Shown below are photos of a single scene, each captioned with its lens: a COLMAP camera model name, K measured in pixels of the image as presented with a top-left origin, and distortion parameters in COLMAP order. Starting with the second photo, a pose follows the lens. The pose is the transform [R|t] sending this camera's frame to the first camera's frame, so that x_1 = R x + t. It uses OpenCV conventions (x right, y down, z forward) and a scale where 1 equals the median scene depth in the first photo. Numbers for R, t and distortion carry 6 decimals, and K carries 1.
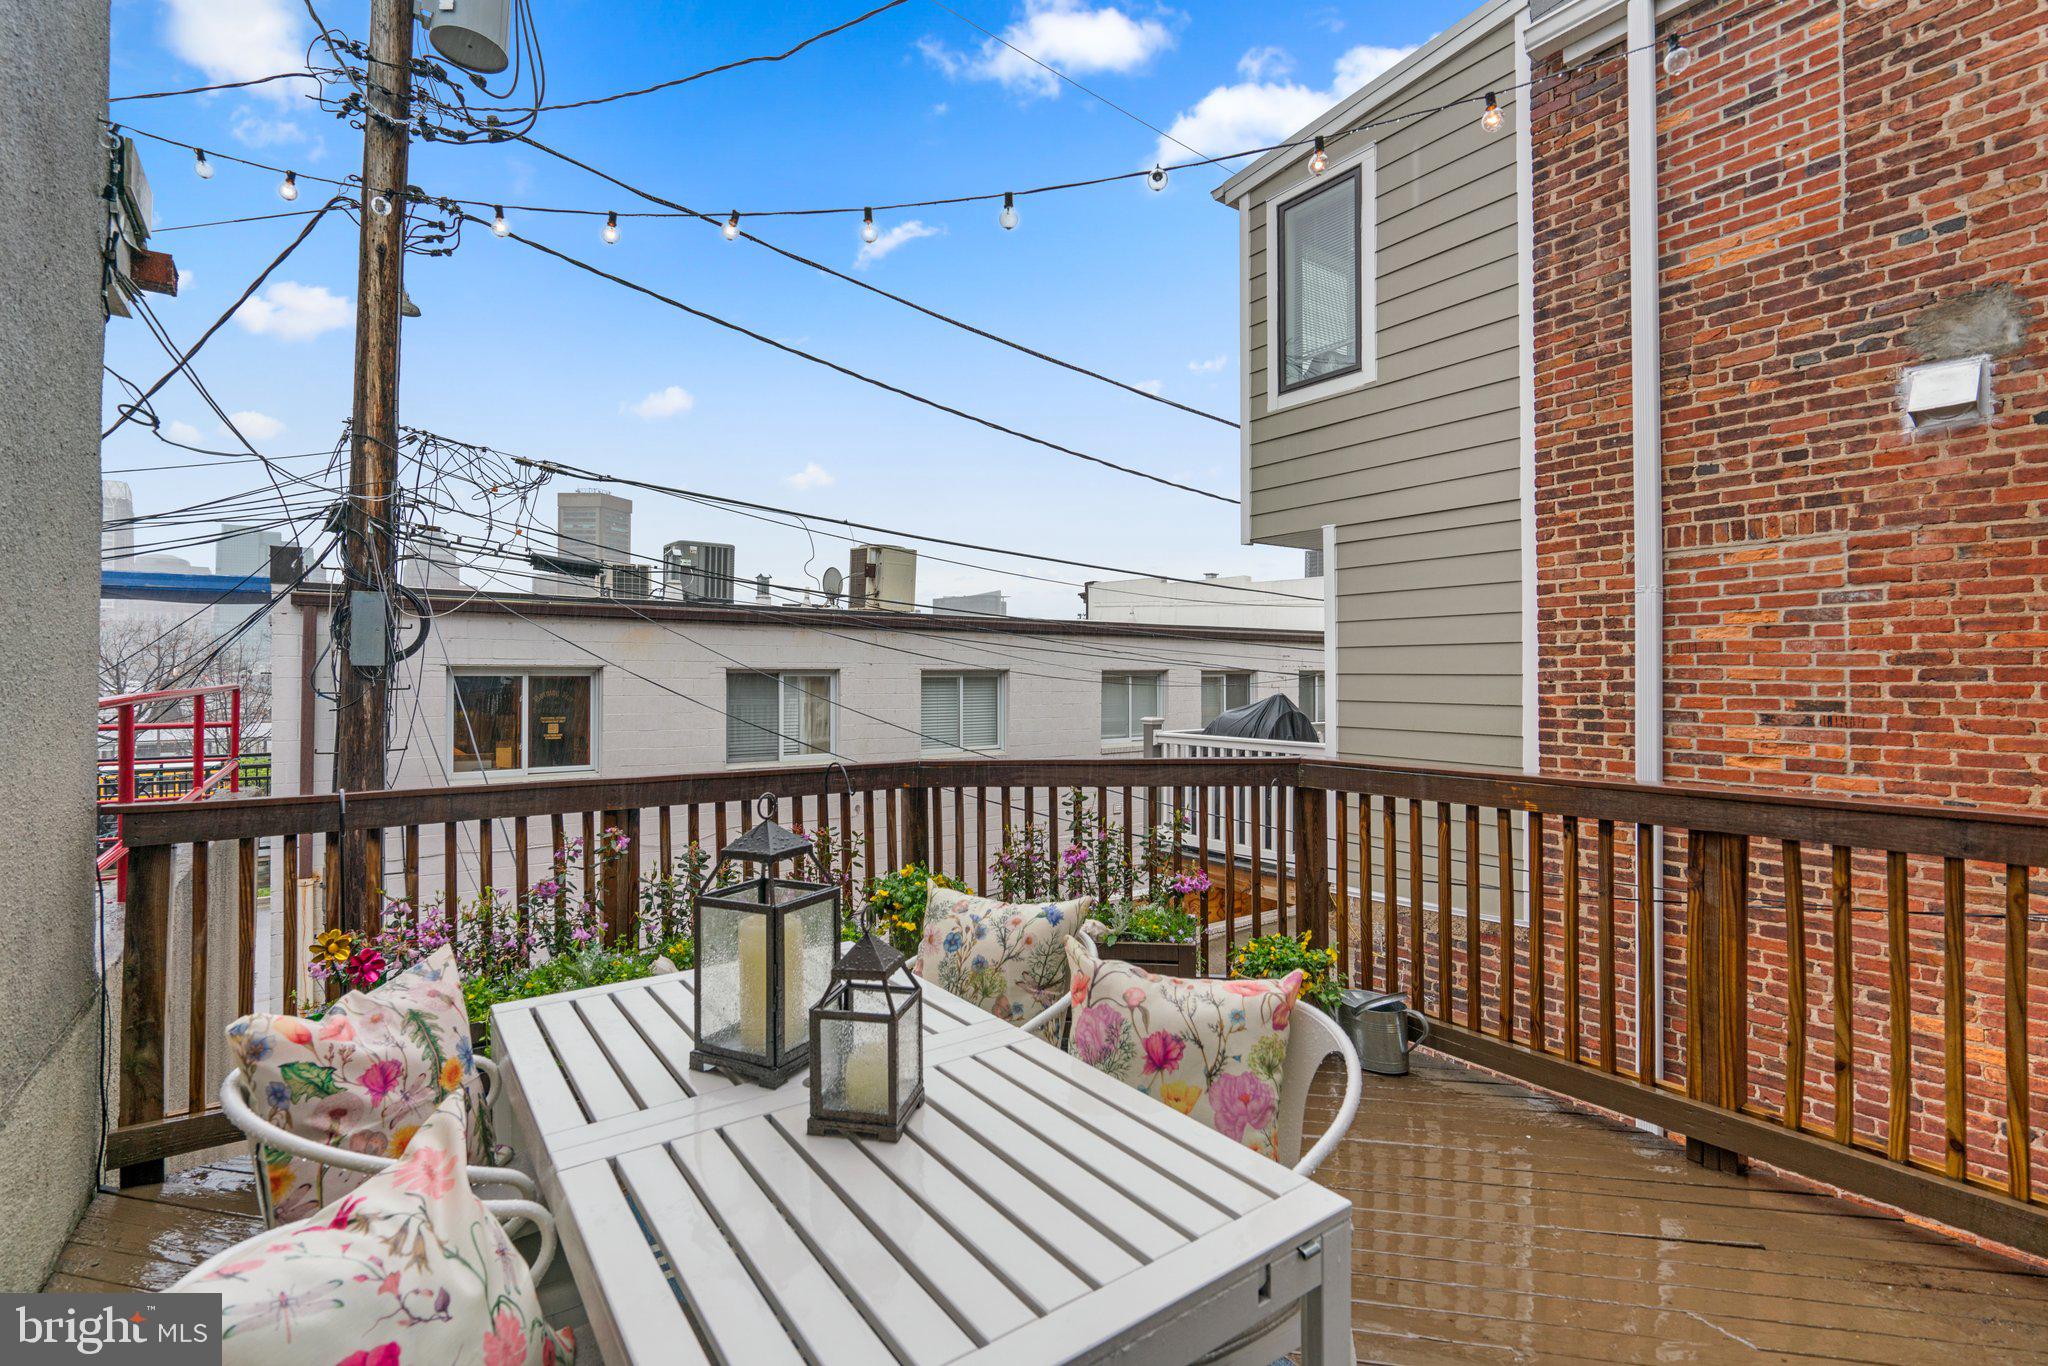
lens RADIAL K [[918.7, 0, 1038.7], [0, 918.7, 682.4], [0, 0, 1]] dist [-0.007016, 0.004045]
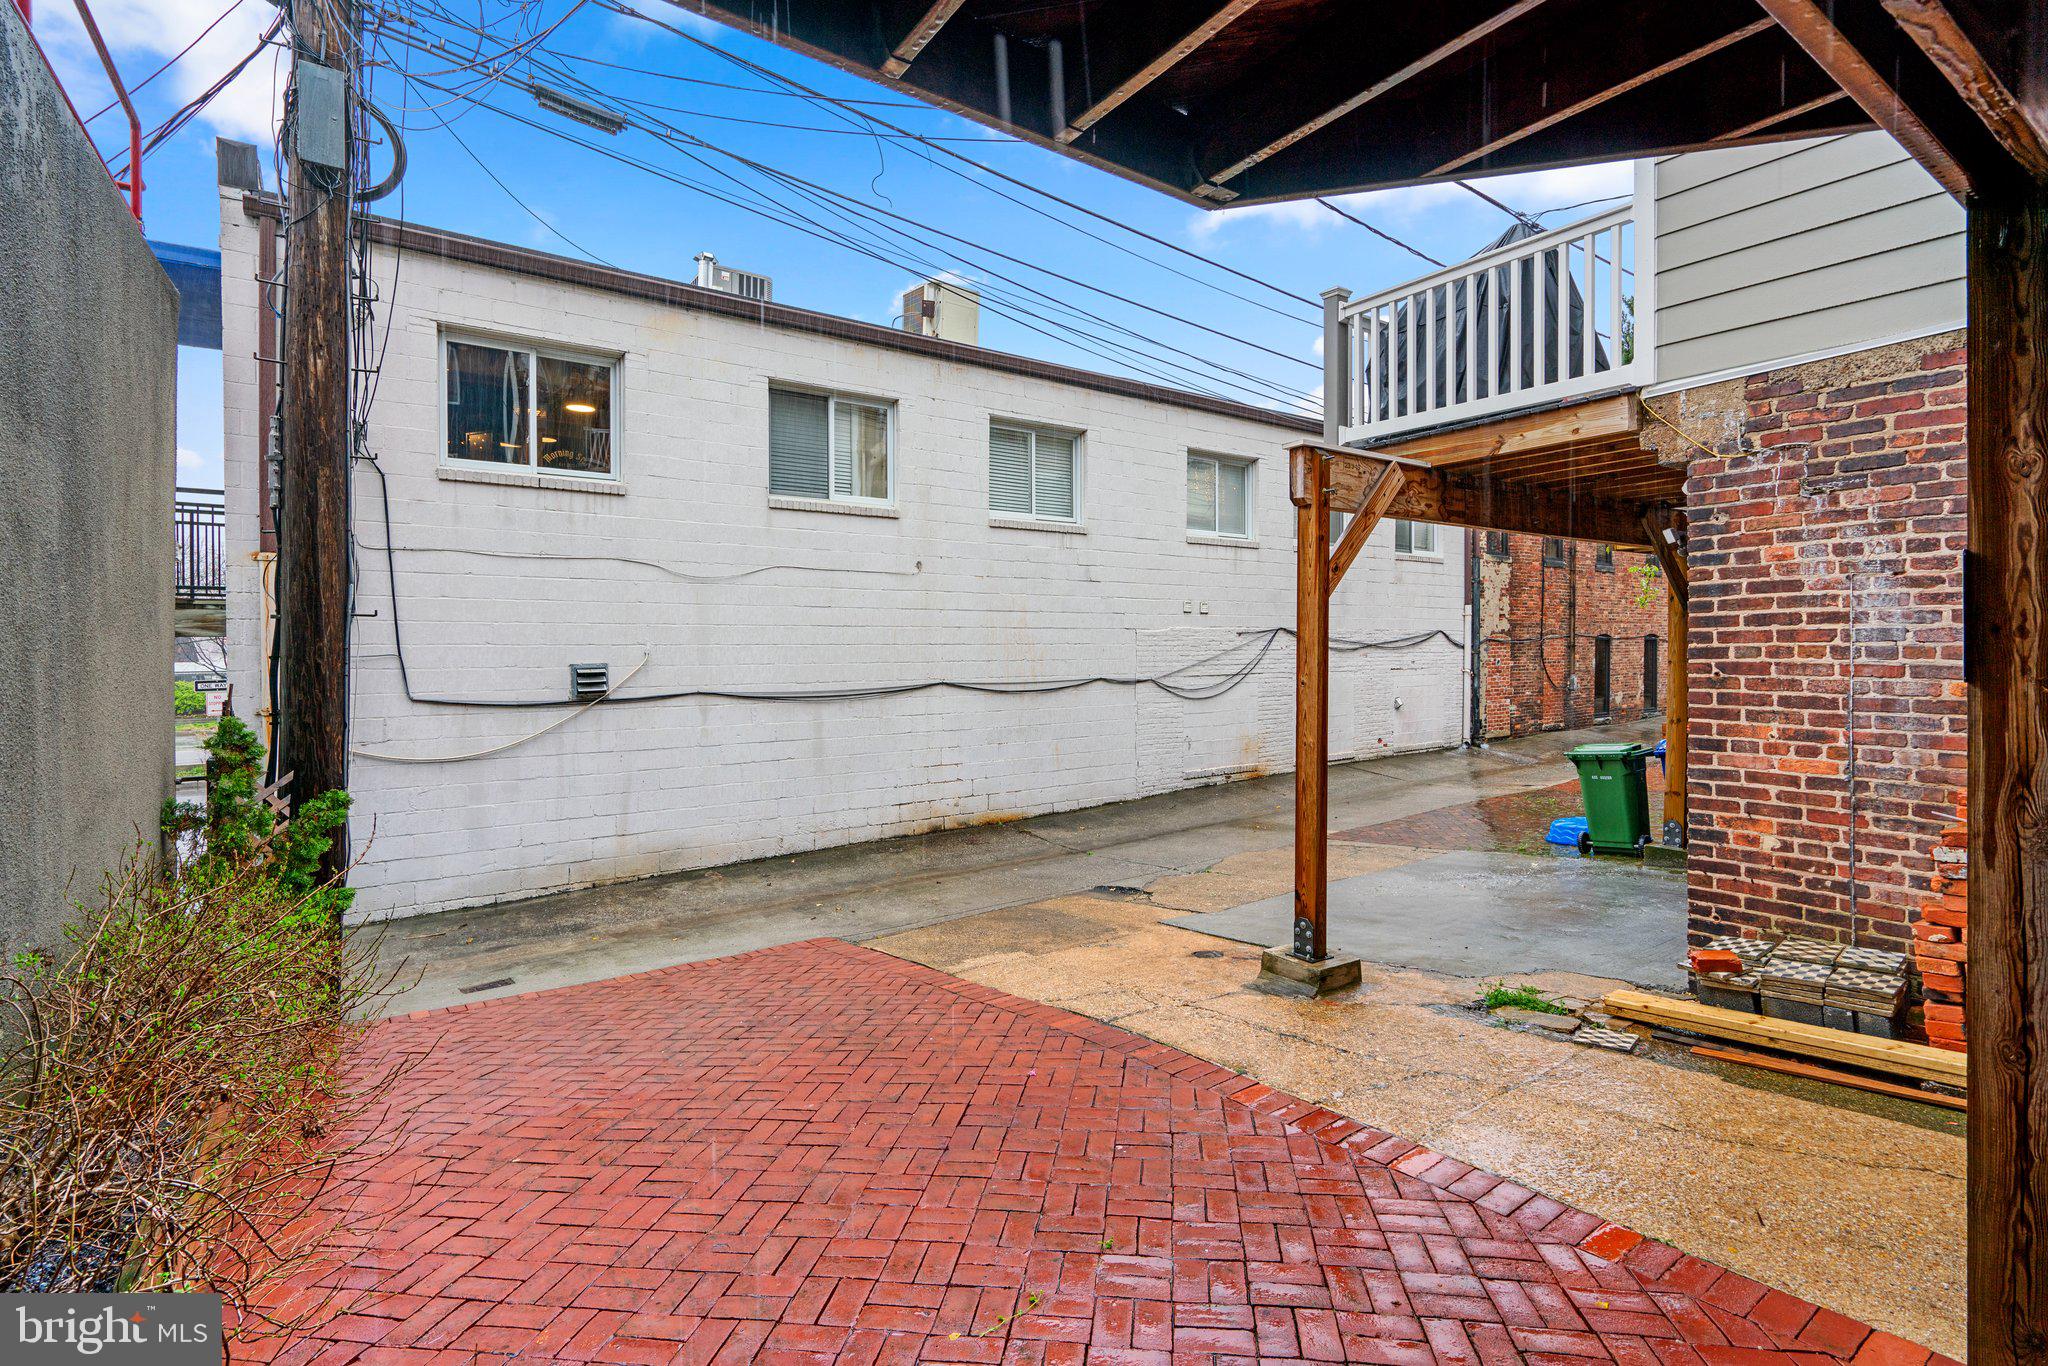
lens RADIAL K [[918.7, 0, 1028.3], [0, 918.7, 672.3], [0, 0, 1]] dist [-0.007016, 0.004045]
pose [[0.999716, -0.006327, -0.022974, -0.092467], [0.006596, 0.999910, 0.011651, 0.273609], [0.022898, -0.011799, 0.999668, 0.174051]]
